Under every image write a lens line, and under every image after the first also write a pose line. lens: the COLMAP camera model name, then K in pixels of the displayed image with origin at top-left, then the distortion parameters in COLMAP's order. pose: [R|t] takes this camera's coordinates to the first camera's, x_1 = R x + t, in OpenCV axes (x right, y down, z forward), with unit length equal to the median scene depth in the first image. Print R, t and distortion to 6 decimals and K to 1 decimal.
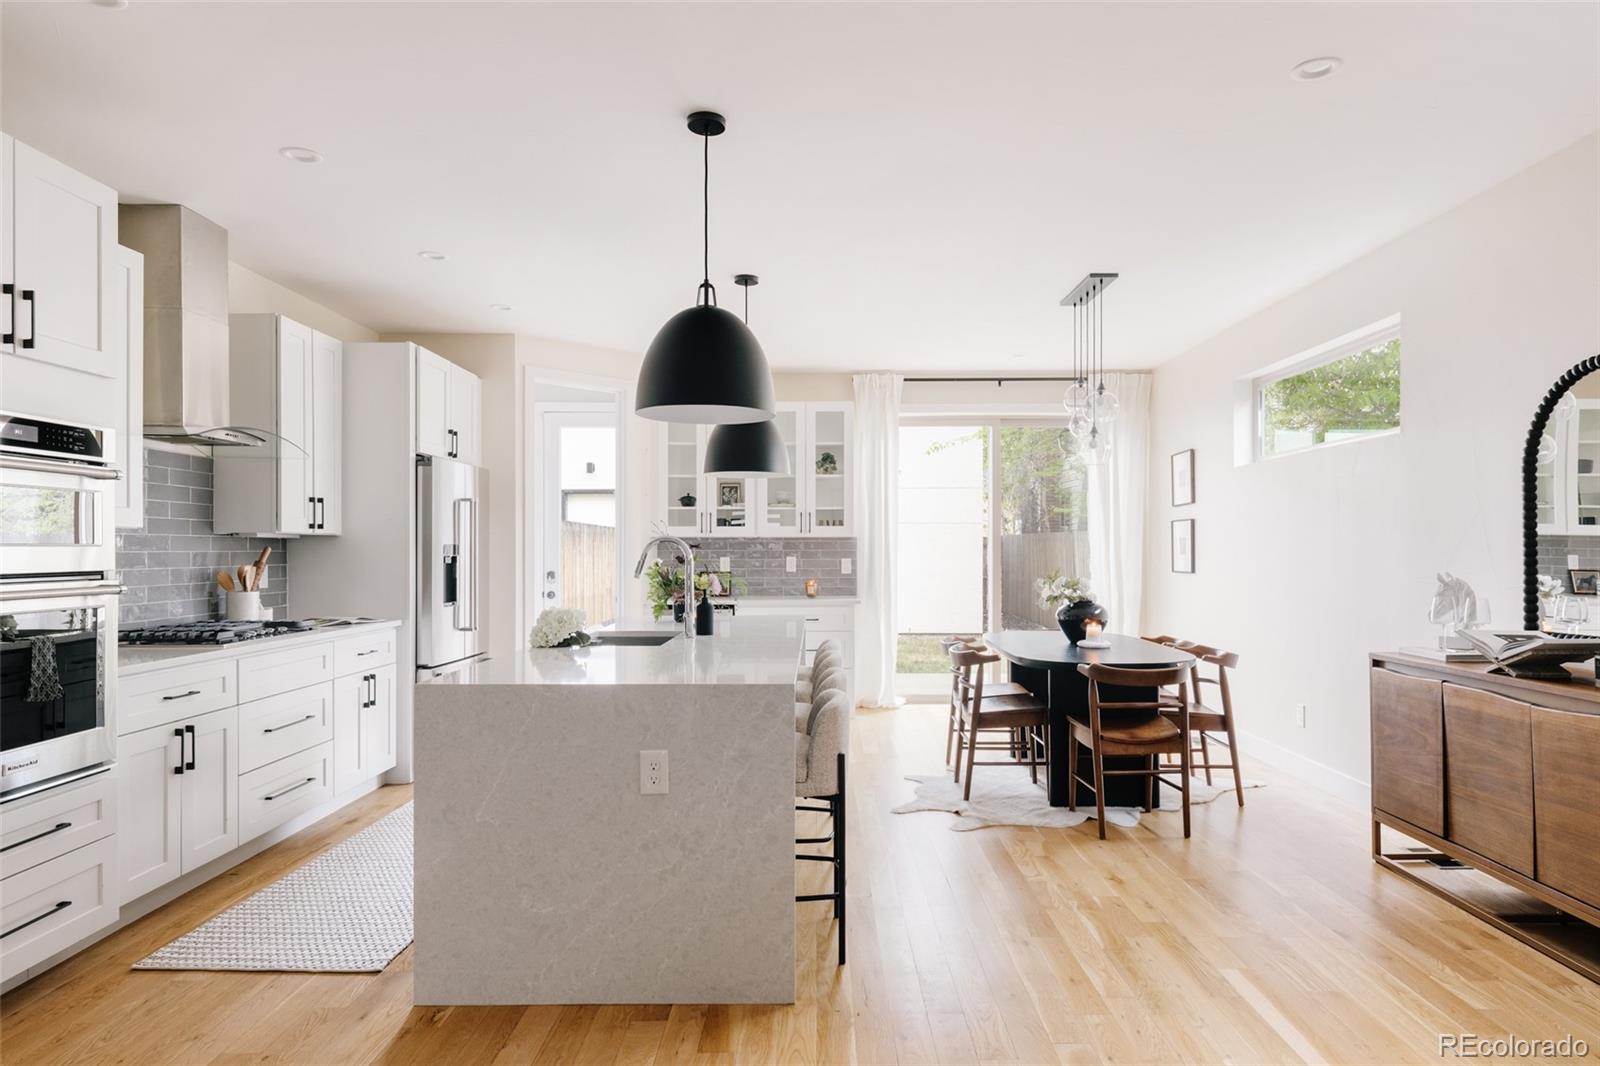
lens RADIAL K [[968.0, 0, 816.8], [0, 968.0, 547.9], [0, 0, 1]] dist [0.001718, -0.001140]
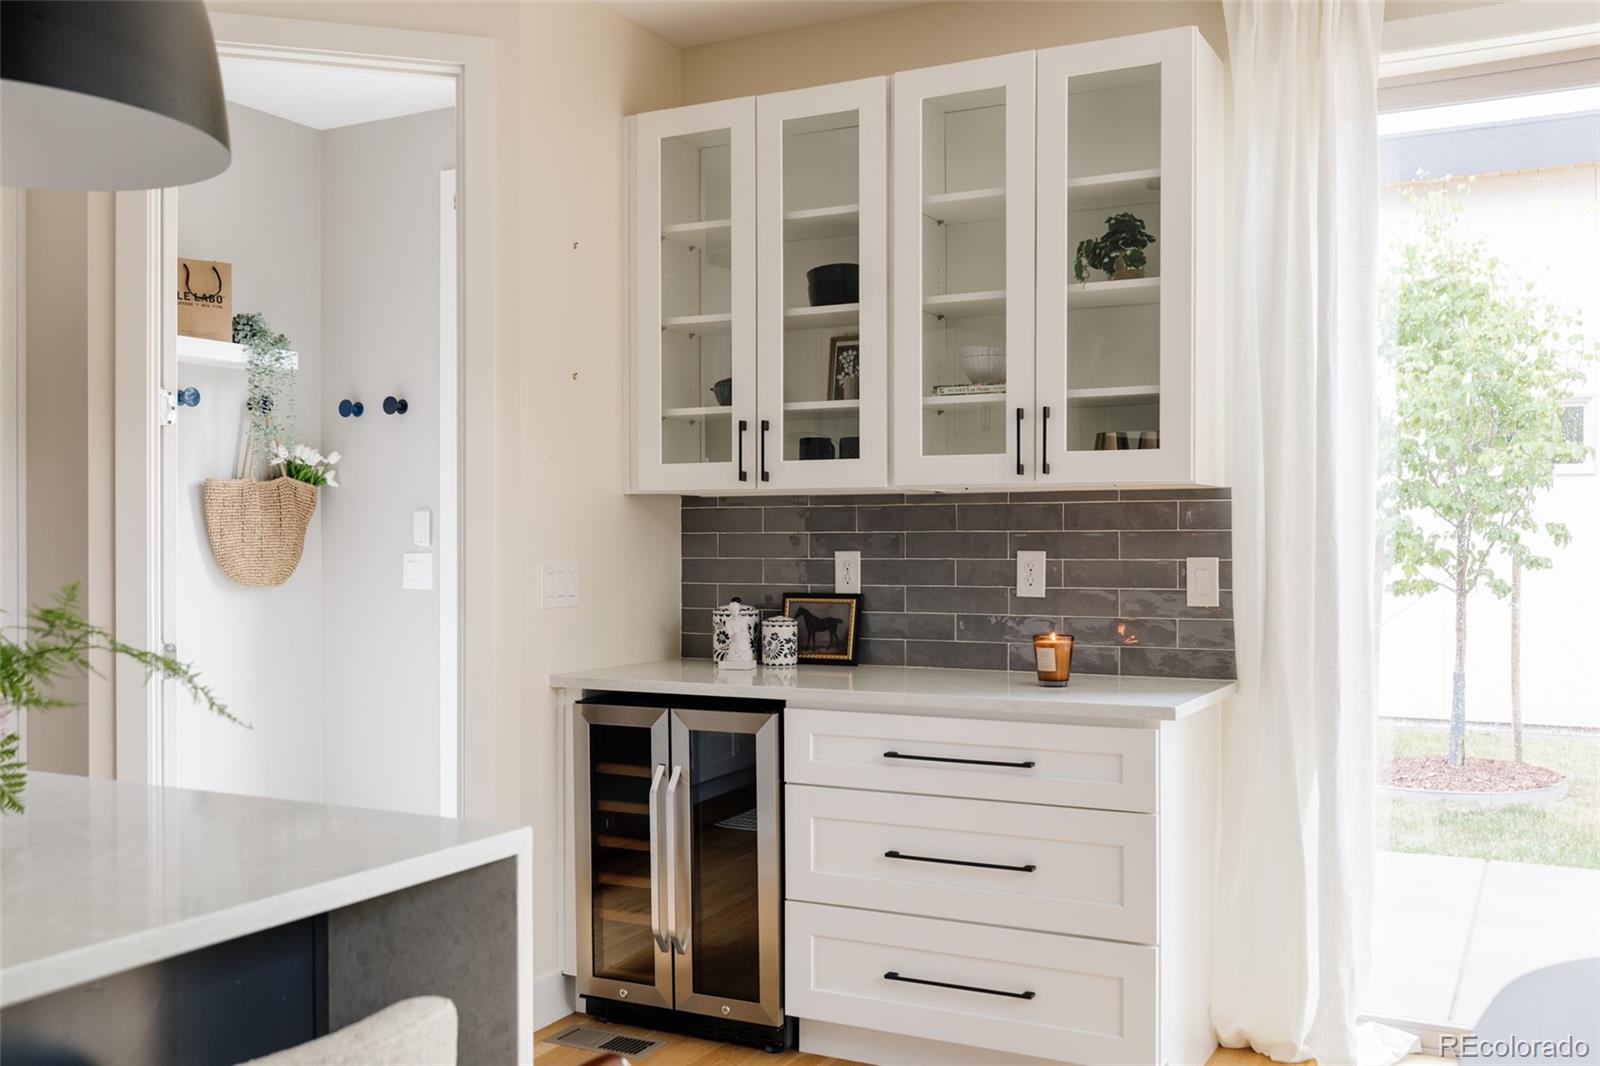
lens RADIAL K [[1506.5, 0, 800.0], [0, 1506.5, 533.0], [0, 0, 1]] dist [0.033192, -0.004044]
pose [[0.884016, -0.001628, -0.467454, 0.214064], [0.001886, 0.999998, 0.000085, 0.004429], [0.467453, -0.000957, 0.884017, 0.777046]]
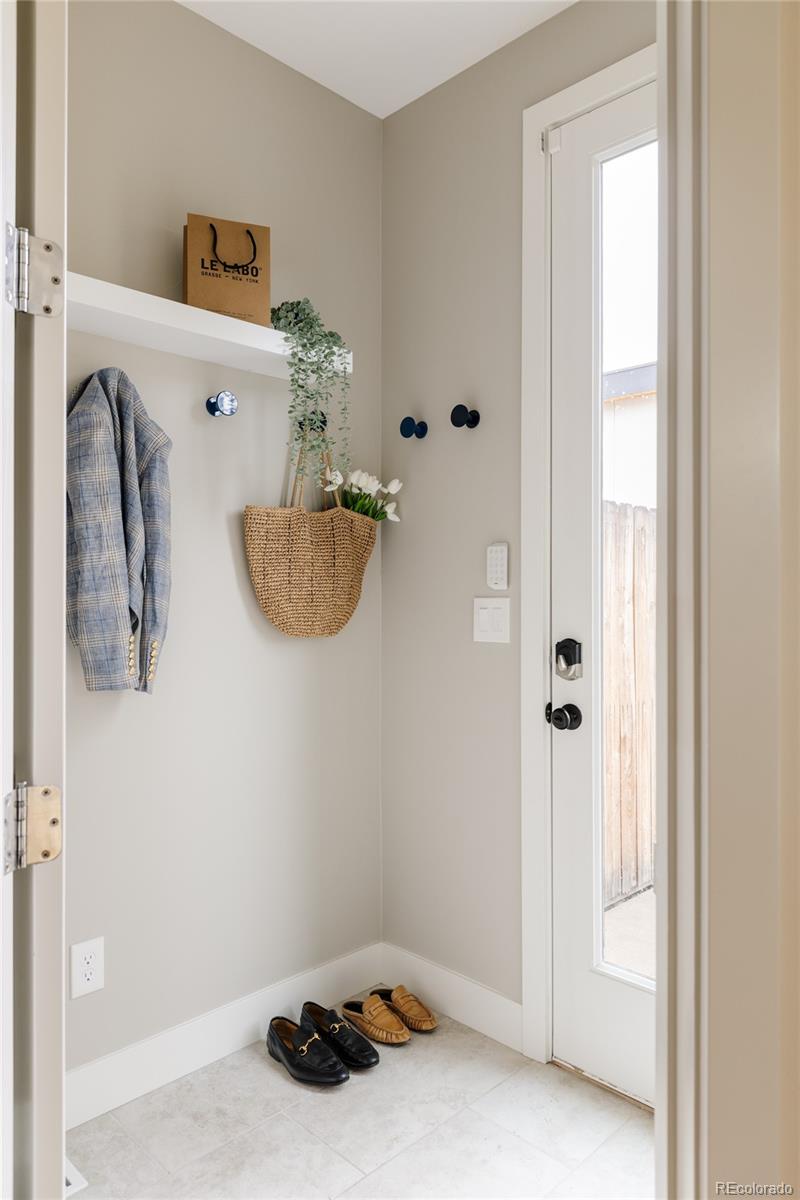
lens RADIAL K [[837.9, 0, 400.0], [0, 837.9, 600.0], [0, 0, 1]] dist [-0.001363, -0.001410]
pose [[0.706614, 0.007037, -0.707564, -0.195521], [0.001596, 0.999932, 0.011539, 0.013284], [0.707597, -0.009282, 0.706555, 1.191304]]
